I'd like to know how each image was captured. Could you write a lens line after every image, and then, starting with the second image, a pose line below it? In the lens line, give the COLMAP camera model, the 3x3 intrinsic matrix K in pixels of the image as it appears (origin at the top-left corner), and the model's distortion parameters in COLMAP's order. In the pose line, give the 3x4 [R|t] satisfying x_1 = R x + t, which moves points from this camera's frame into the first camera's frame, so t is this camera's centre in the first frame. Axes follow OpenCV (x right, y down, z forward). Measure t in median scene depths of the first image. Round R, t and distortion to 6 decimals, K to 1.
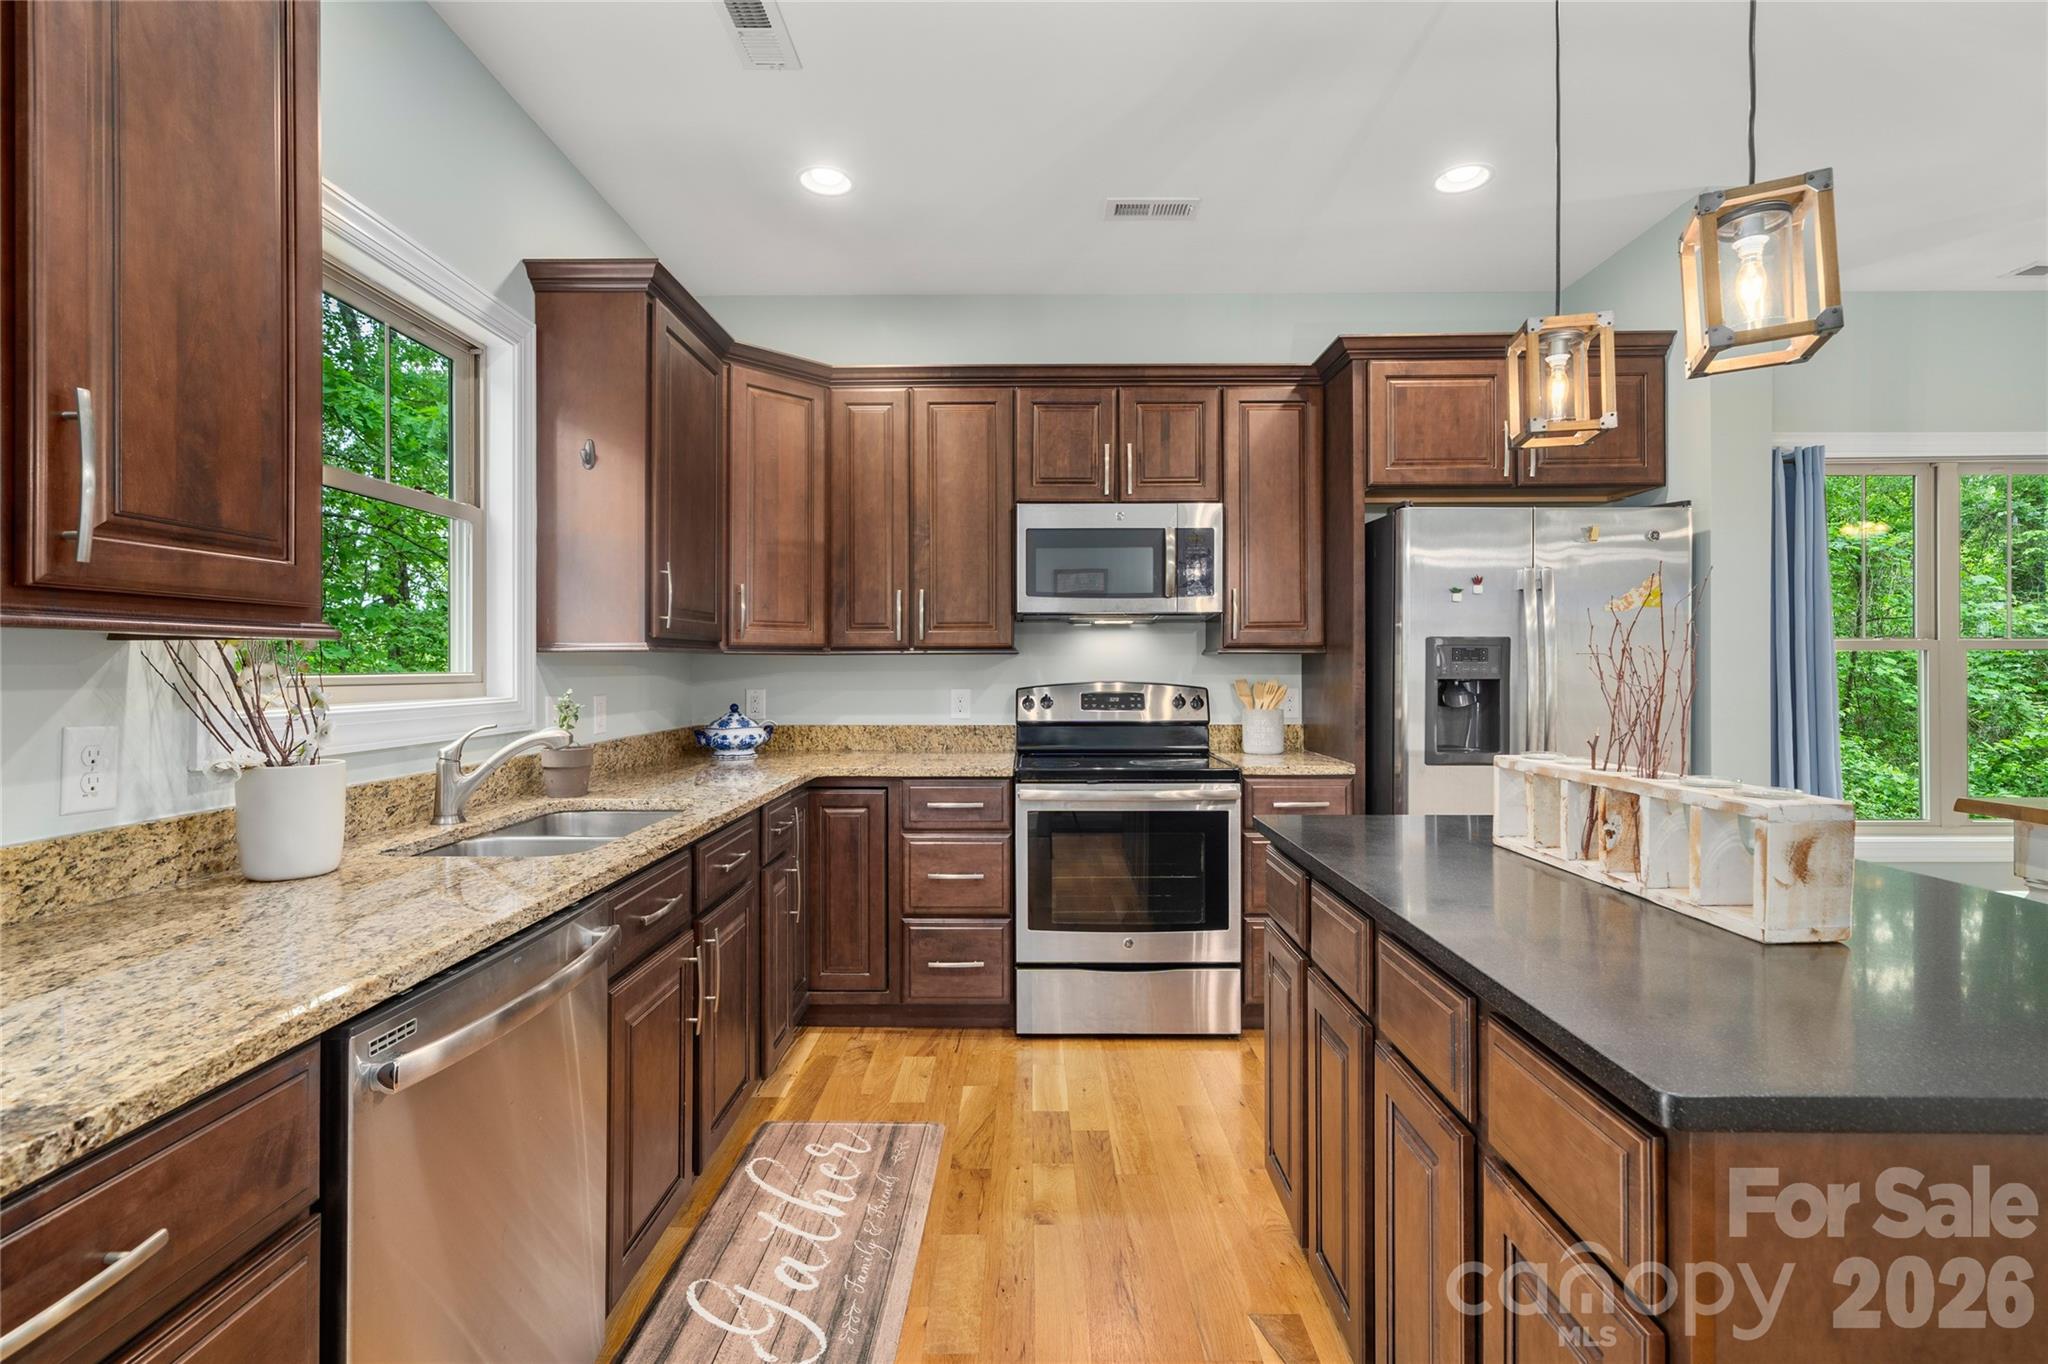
lens RADIAL K [[950.7, 0, 1022.2], [0, 950.7, 665.6], [0, 0, 1]] dist [-0.000845, 0.000440]
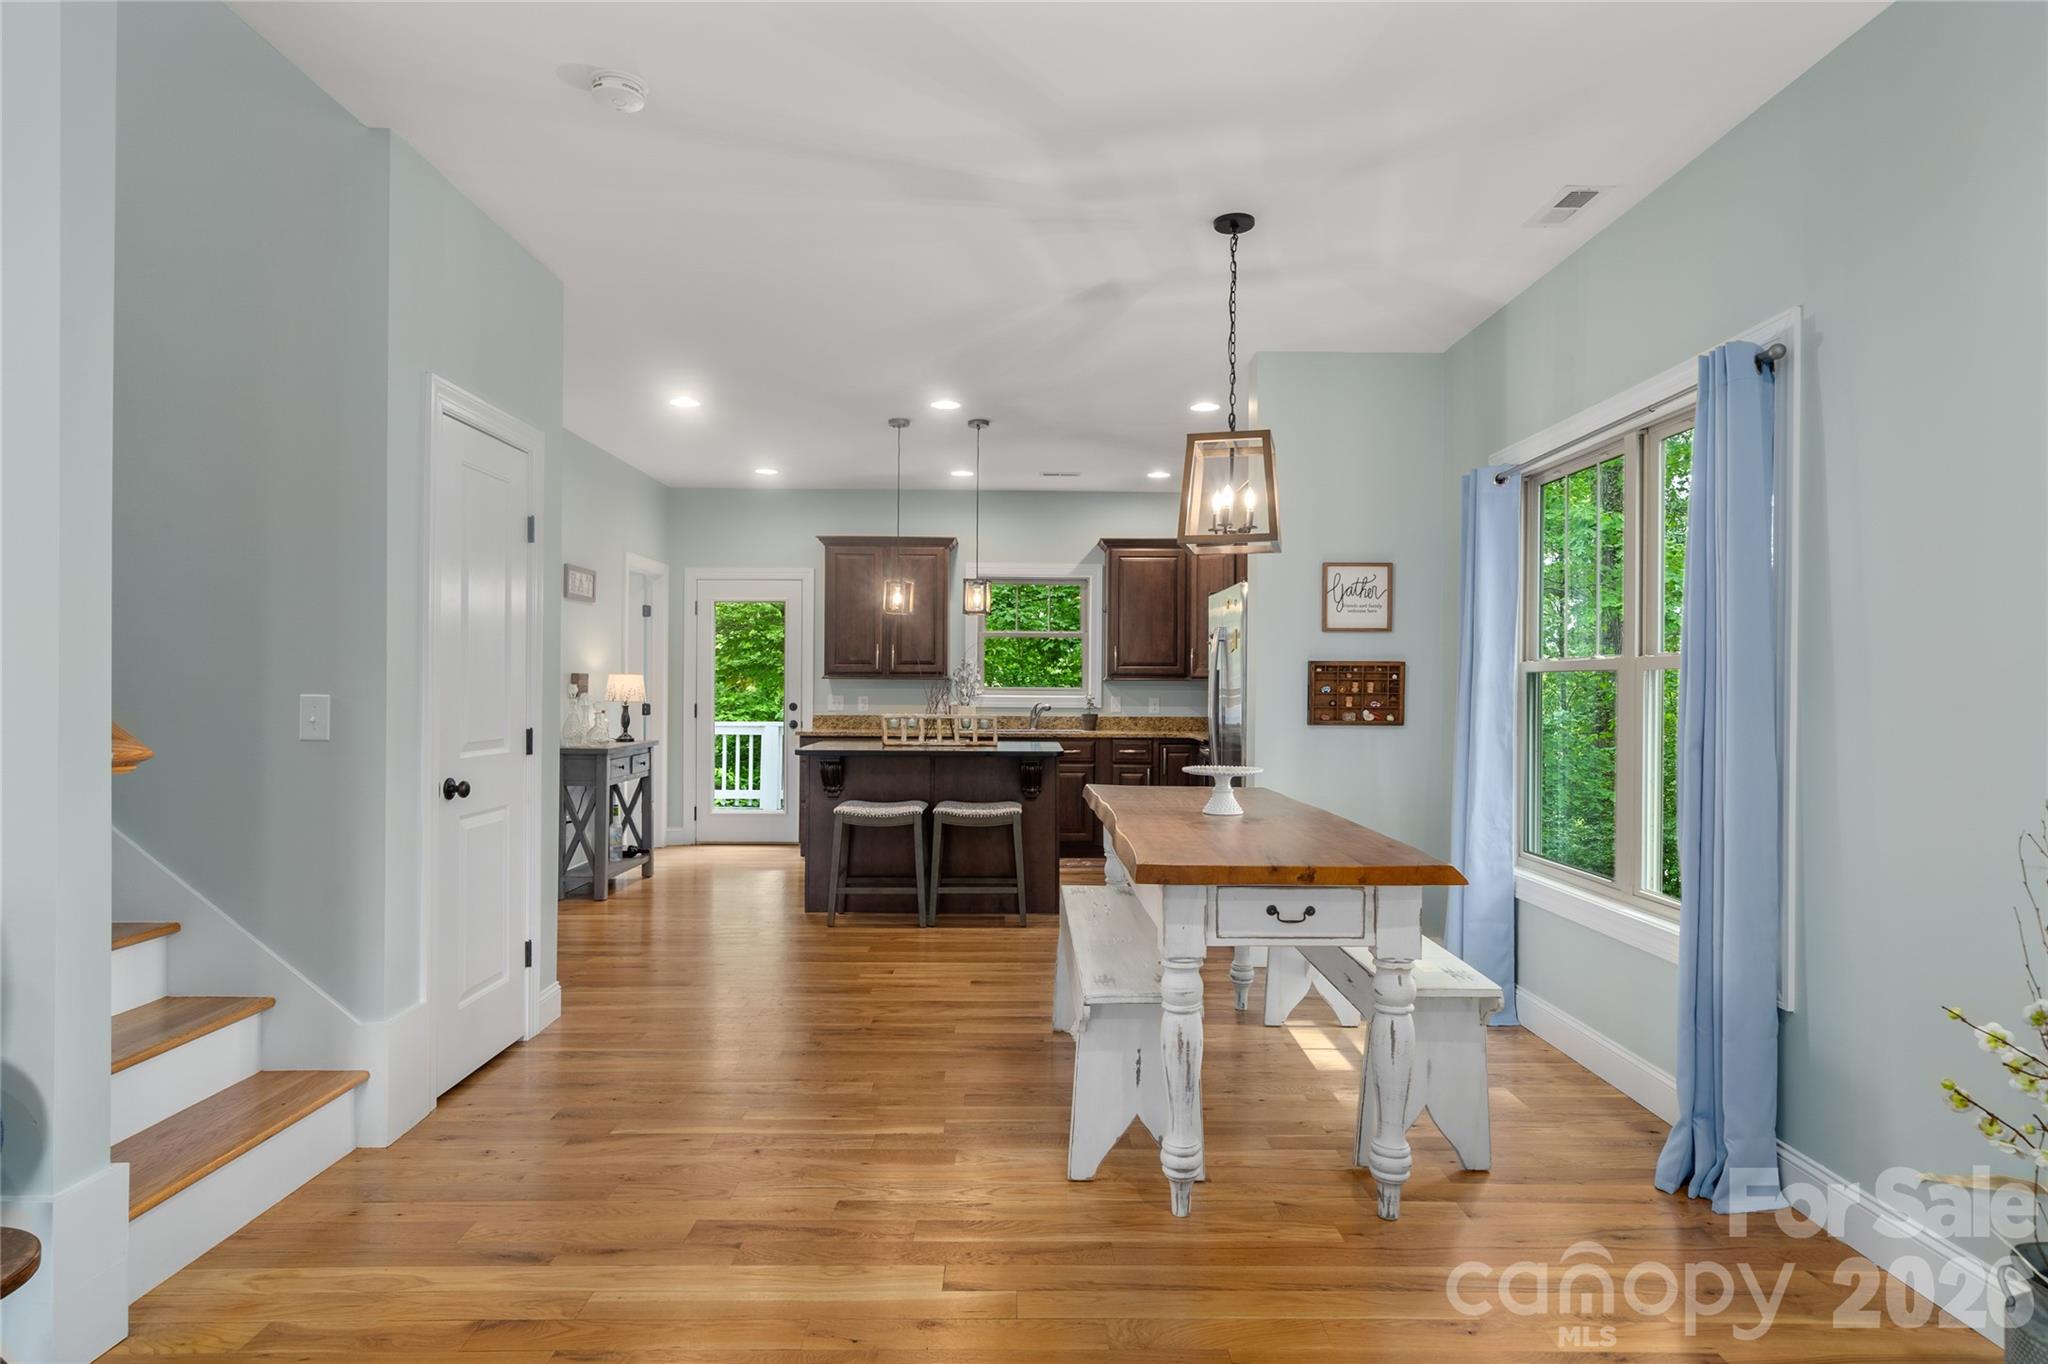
lens RADIAL K [[1127.4, 0, 1024.8], [0, 1127.4, 676.7], [0, 0, 1]] dist [0.002793, -0.000031]
pose [[0.013544, -0.006171, -0.999889, 2.355391], [-0.005705, 0.999964, -0.006248, -0.003215], [0.999892, 0.005789, 0.013509, 0.601911]]
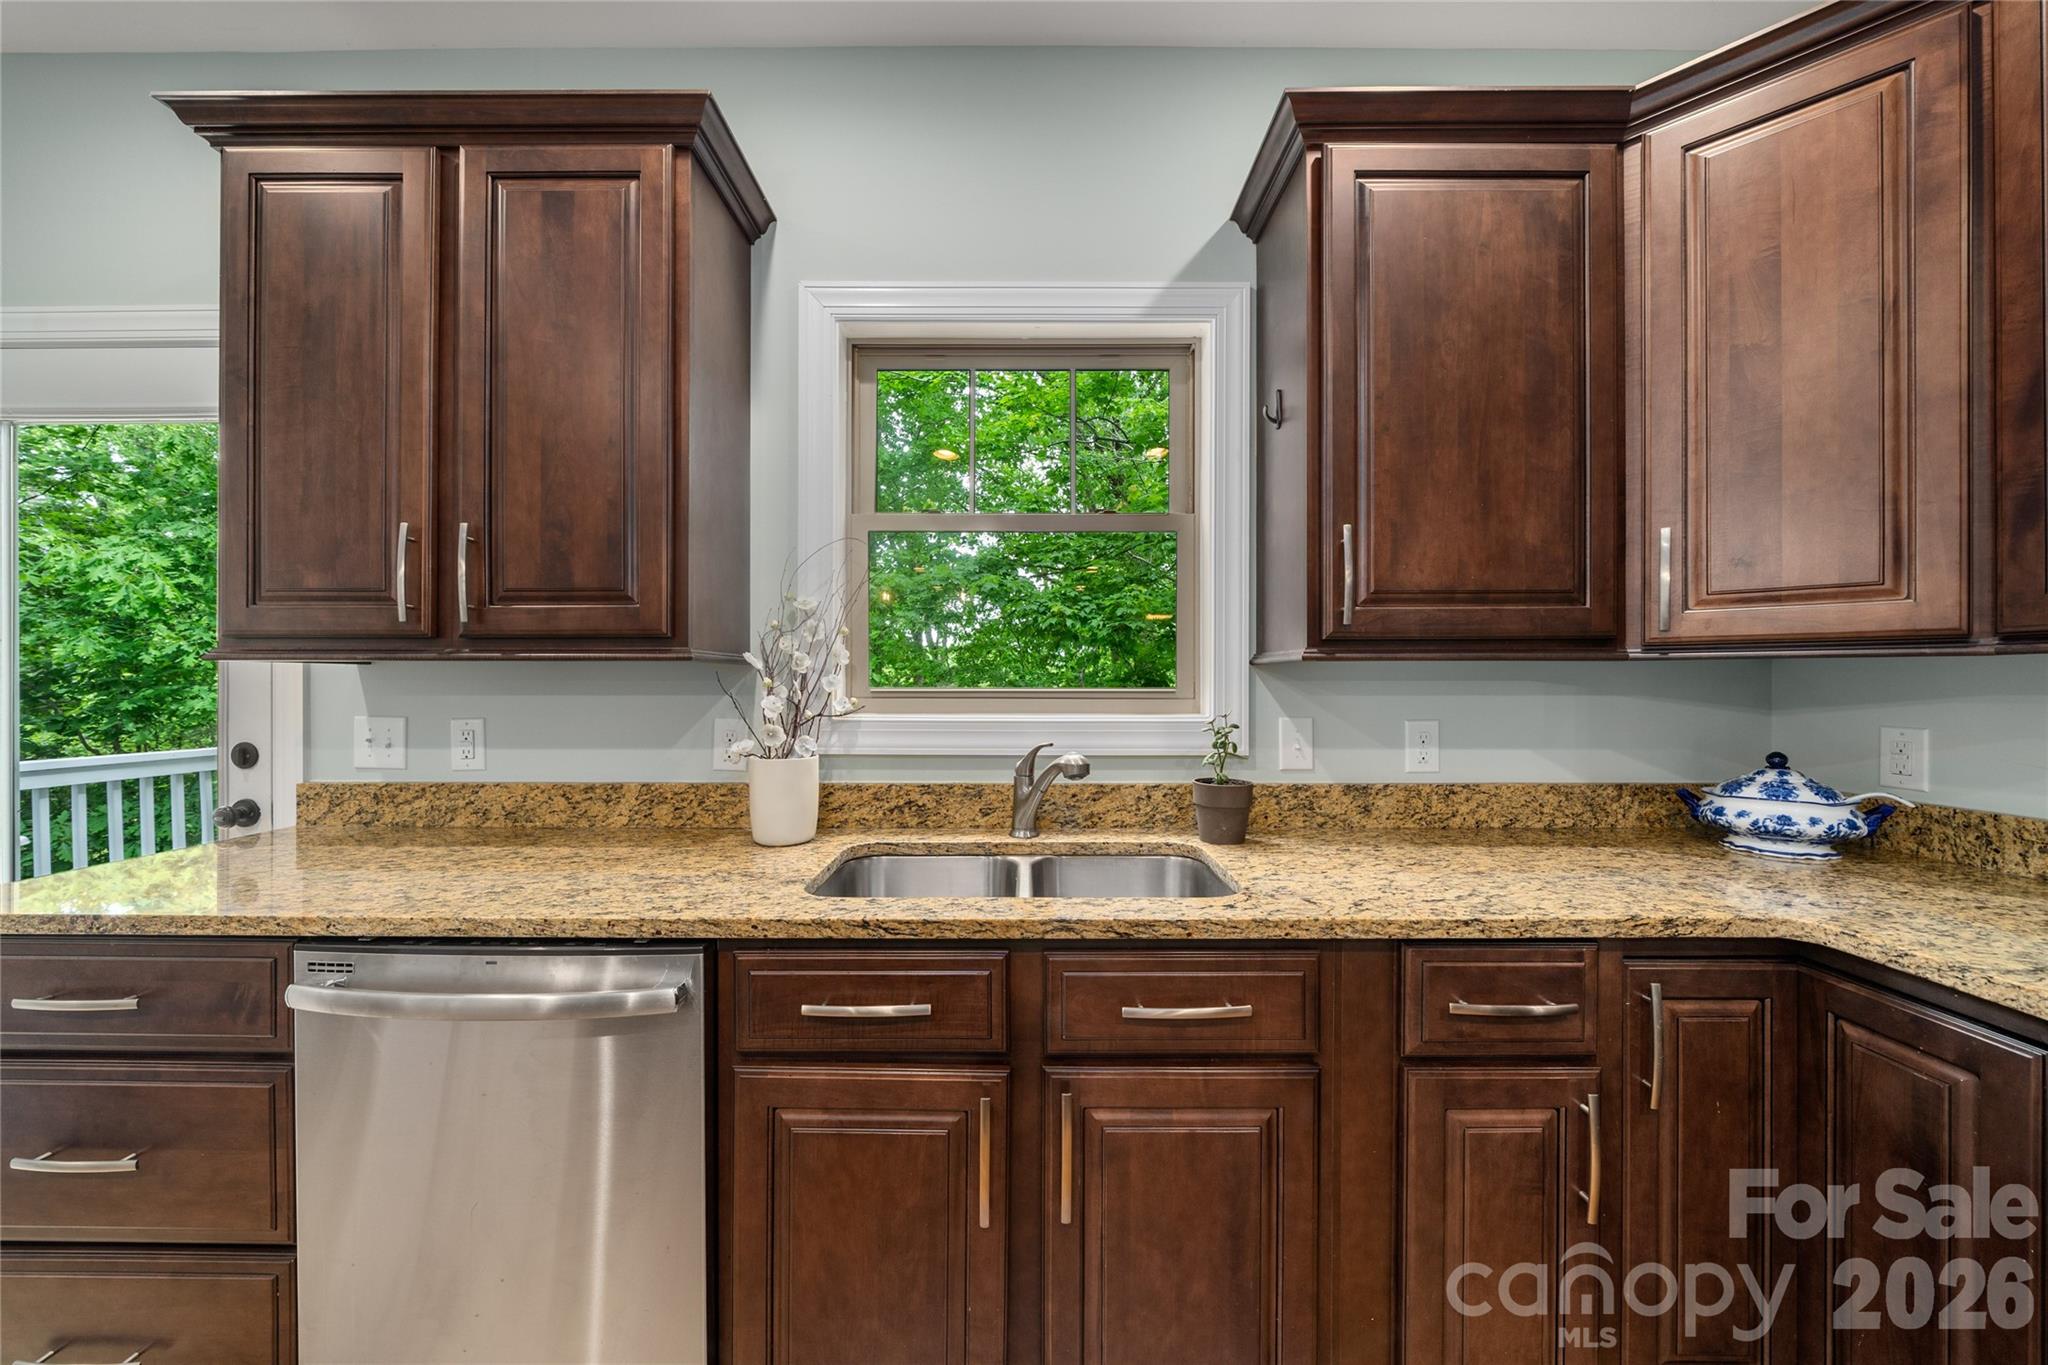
lens RADIAL K [[712.8, 0, 1028.3], [0, 712.8, 675.9], [0, 0, 1]] dist [-0.006974, 0.000225]
pose [[0.007235, -0.006300, -0.999954, 0.105389], [-0.000049, 0.999980, -0.006301, -0.000212], [0.999974, 0.000095, 0.007234, 0.660196]]
